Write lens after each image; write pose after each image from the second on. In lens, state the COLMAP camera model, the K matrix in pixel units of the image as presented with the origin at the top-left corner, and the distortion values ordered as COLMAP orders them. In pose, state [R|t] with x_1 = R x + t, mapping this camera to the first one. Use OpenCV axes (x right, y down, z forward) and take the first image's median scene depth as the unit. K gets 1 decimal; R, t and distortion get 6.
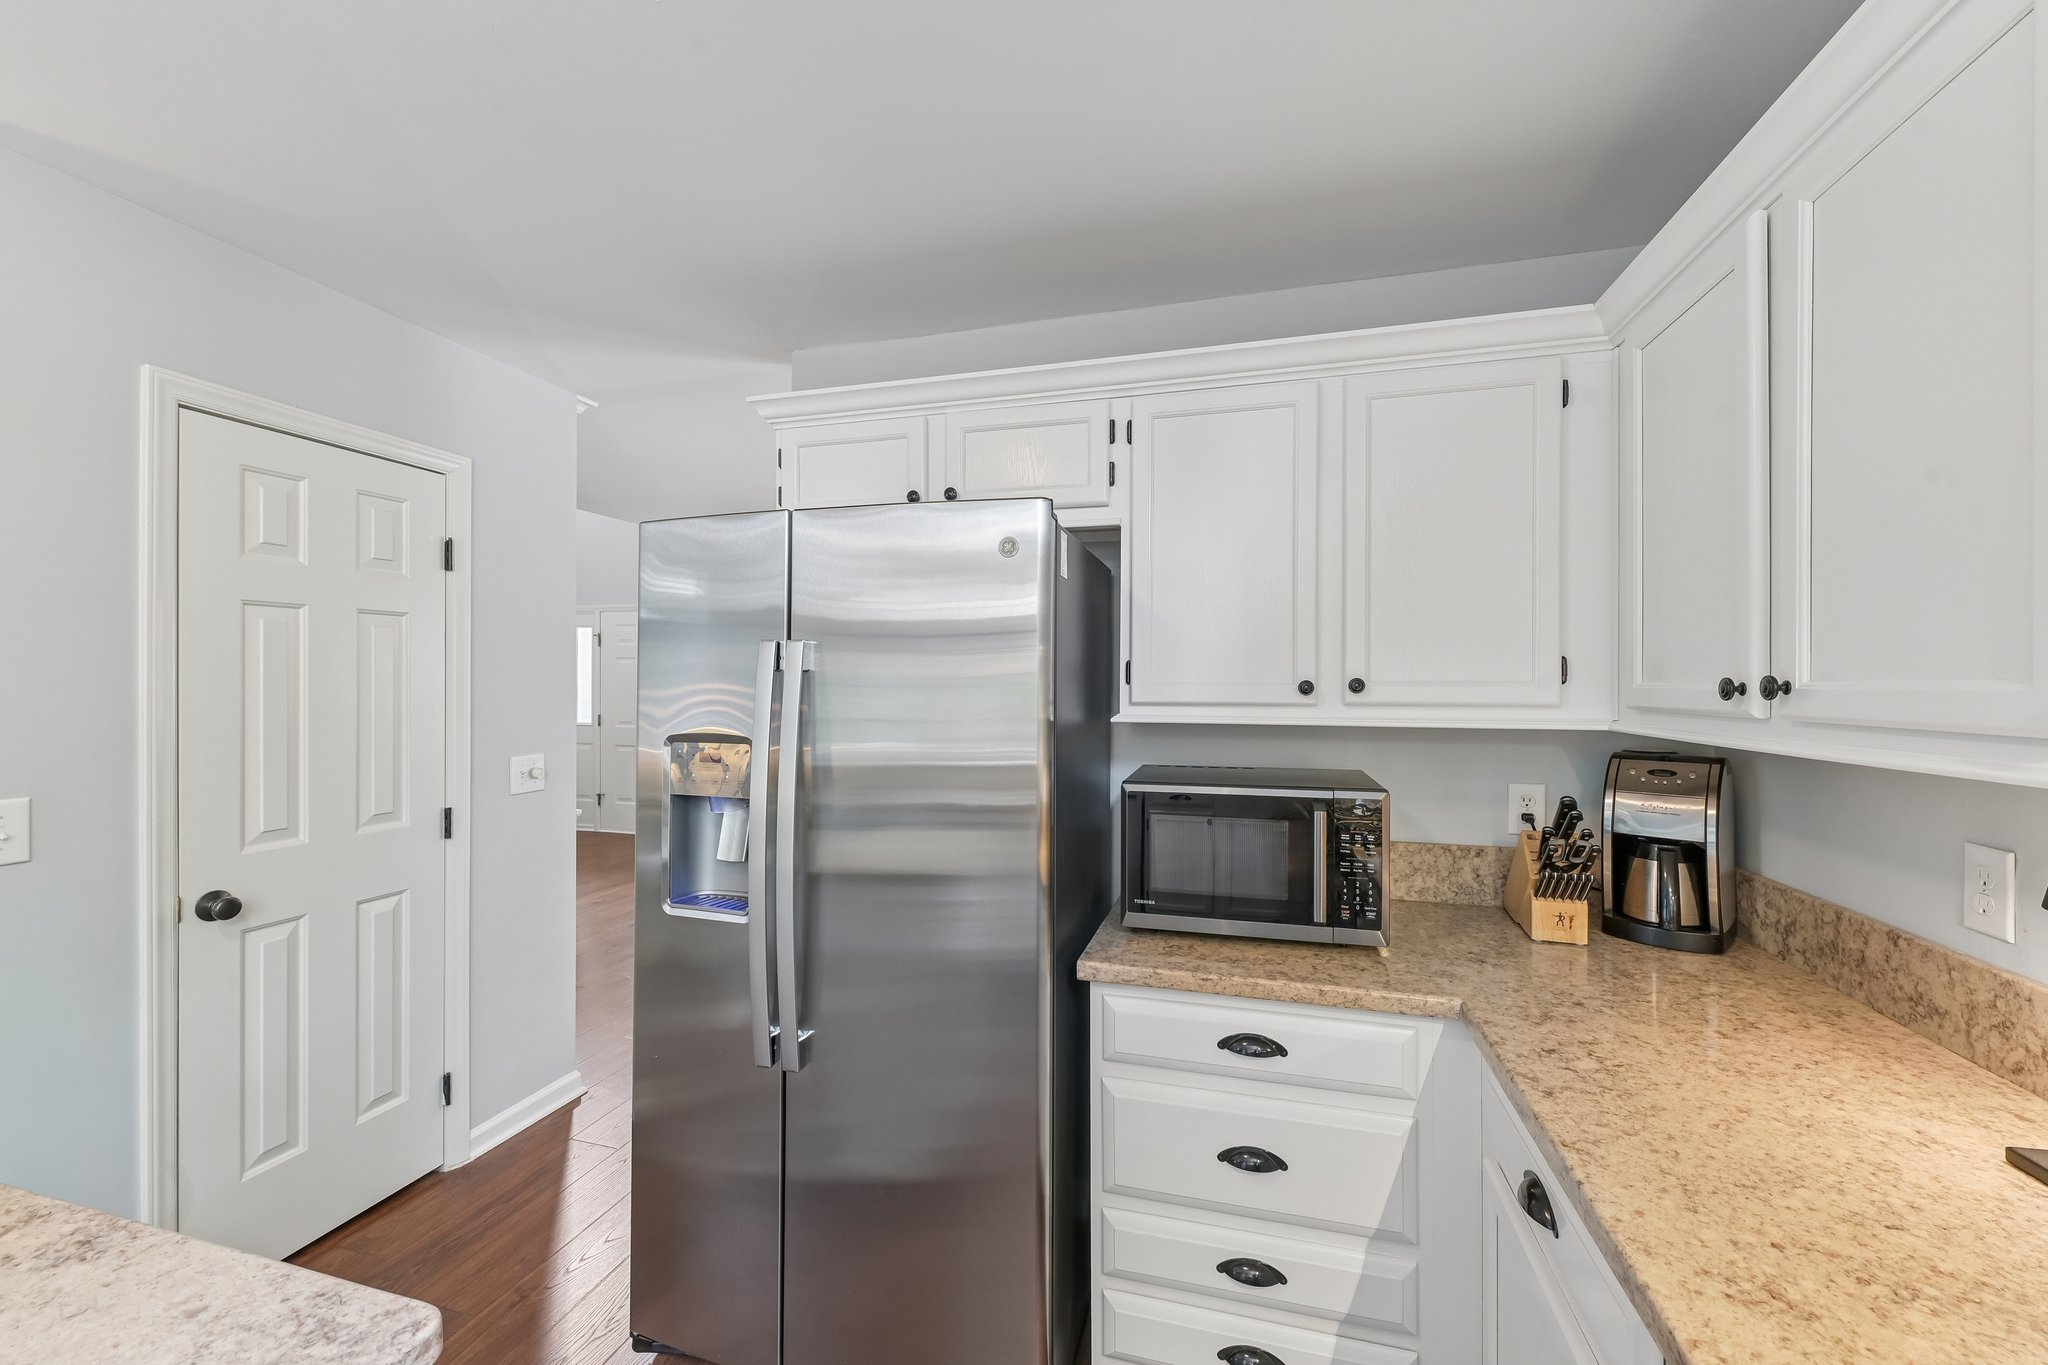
lens RADIAL K [[809.7, 0, 1024.0], [0, 809.7, 682.5], [0, 0, 1]] dist [-0.000389, -0.000357]
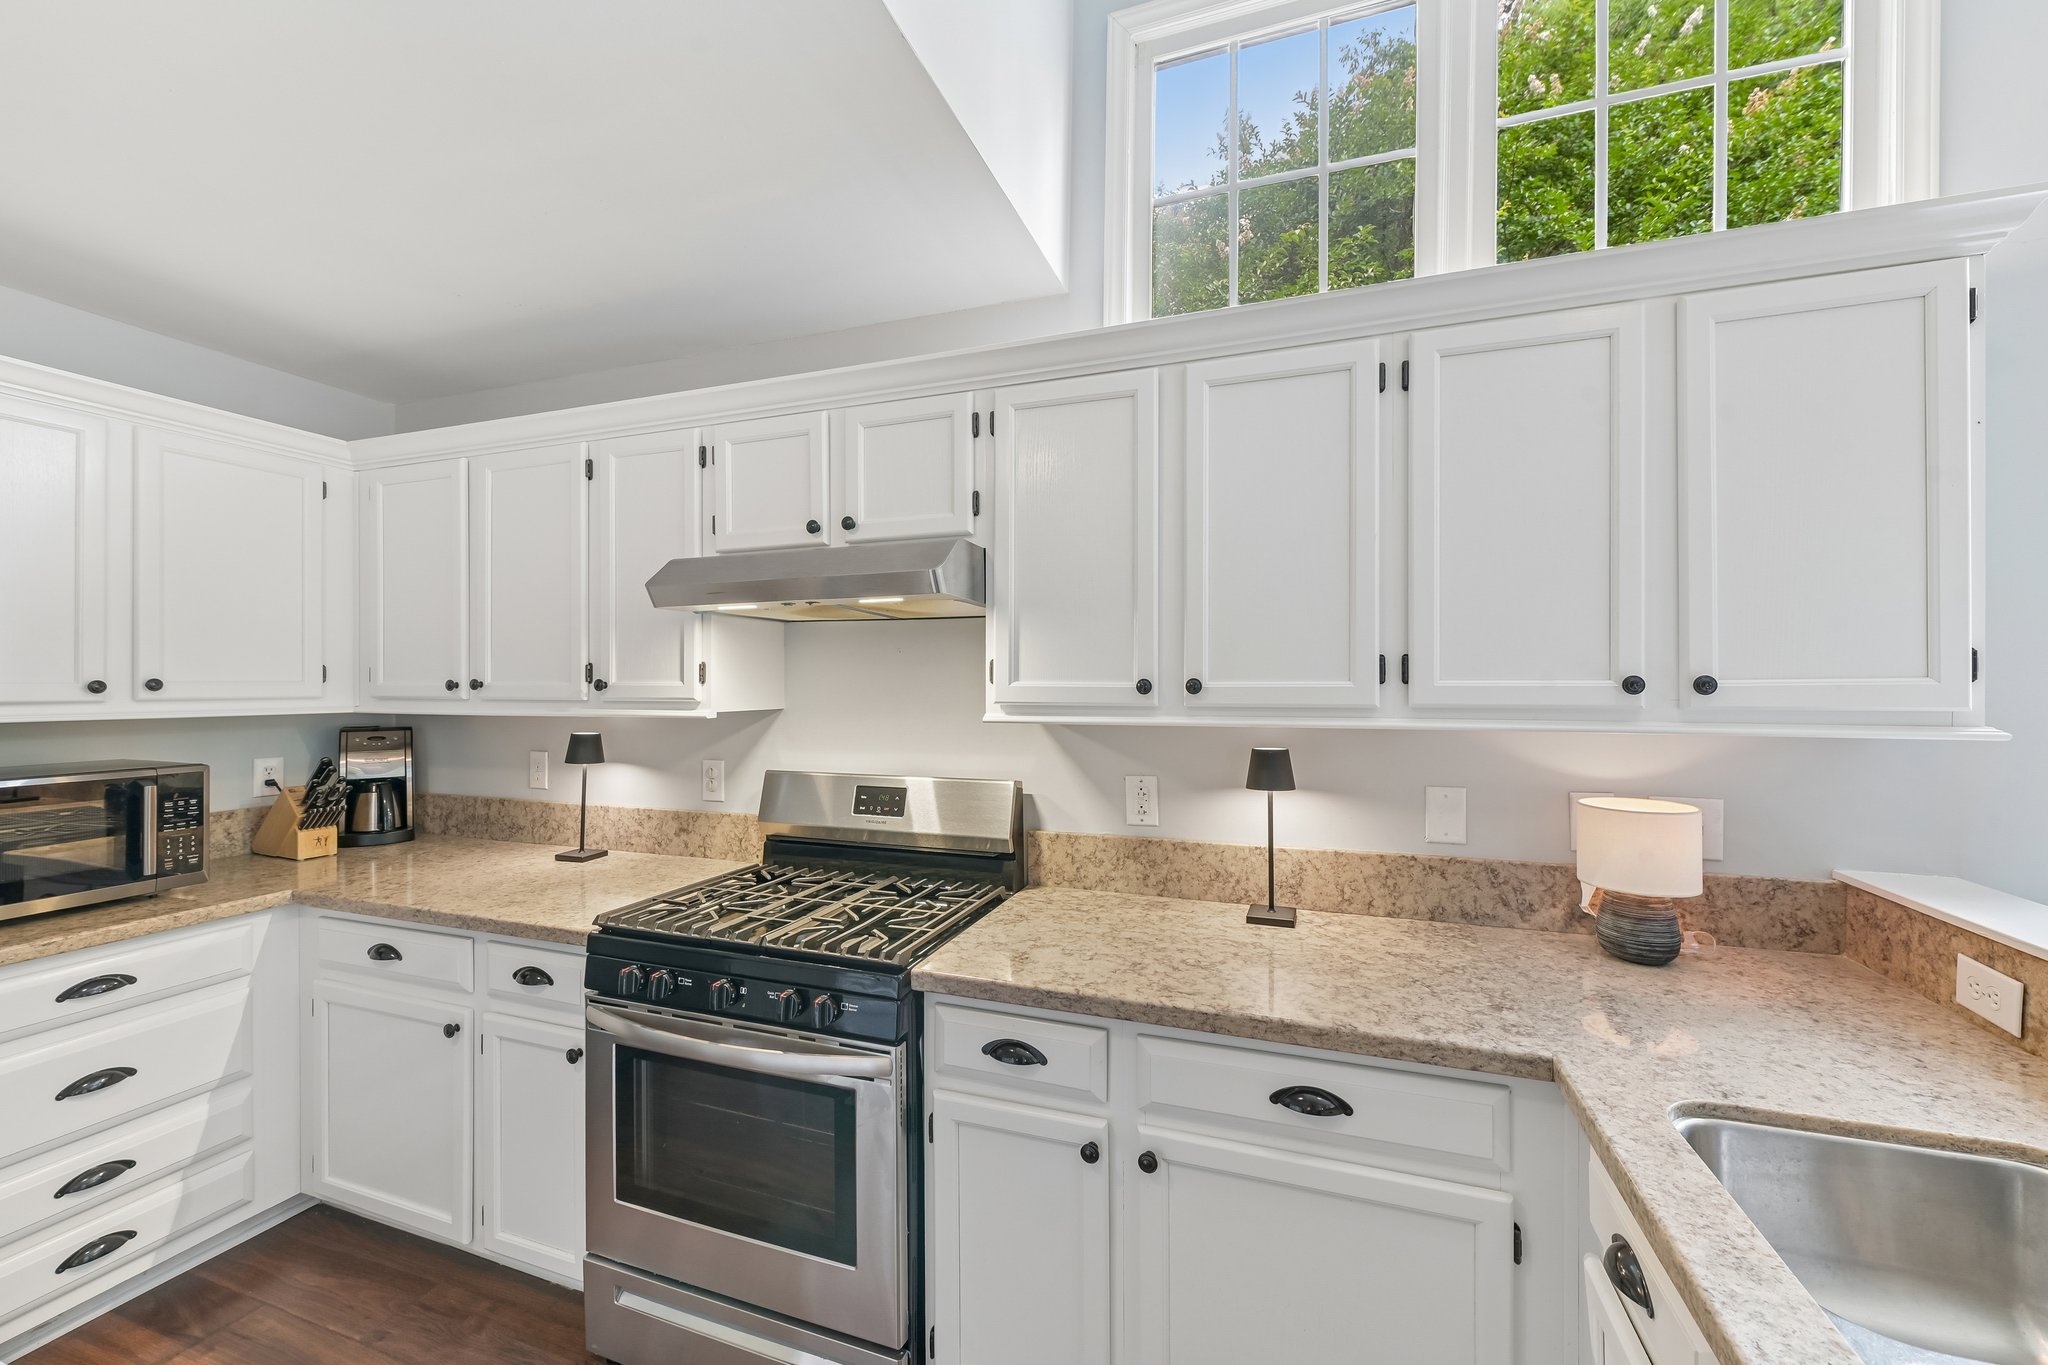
lens RADIAL K [[809.7, 0, 1024.0], [0, 809.7, 682.5], [0, 0, 1]] dist [-0.000389, -0.000357]
pose [[0.075020, -0.000932, 0.997182, -0.763164], [0.000105, 1.000000, 0.000927, -0.000607], [-0.997182, 0.000035, 0.075020, -0.427480]]
